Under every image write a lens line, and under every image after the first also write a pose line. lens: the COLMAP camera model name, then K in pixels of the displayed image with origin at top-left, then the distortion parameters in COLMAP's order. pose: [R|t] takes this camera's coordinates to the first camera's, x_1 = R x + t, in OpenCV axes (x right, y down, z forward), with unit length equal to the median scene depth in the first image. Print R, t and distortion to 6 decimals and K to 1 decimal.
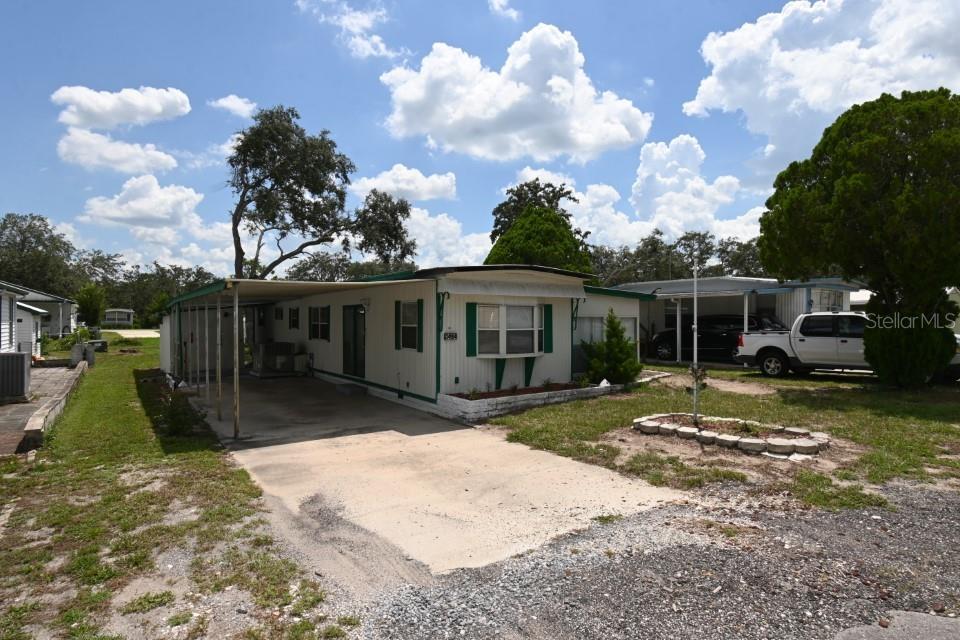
lens RADIAL K [[522.2, 0, 474.6], [0, 522.2, 320.5], [0, 0, 1]] dist [-0.006530, -0.002721]
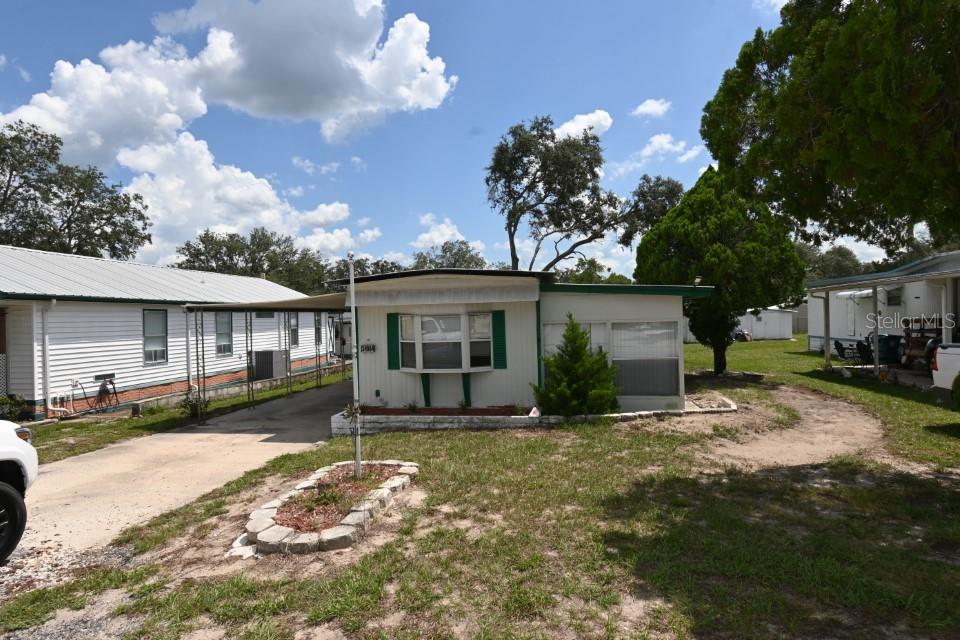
lens RADIAL K [[522.2, 0, 474.6], [0, 522.2, 320.5], [0, 0, 1]] dist [-0.006530, -0.002721]
pose [[0.729598, -0.014566, -0.683721, 0.745424], [0.023852, 0.999707, 0.004155, -0.020842], [0.683460, -0.019340, 0.729732, 0.402304]]
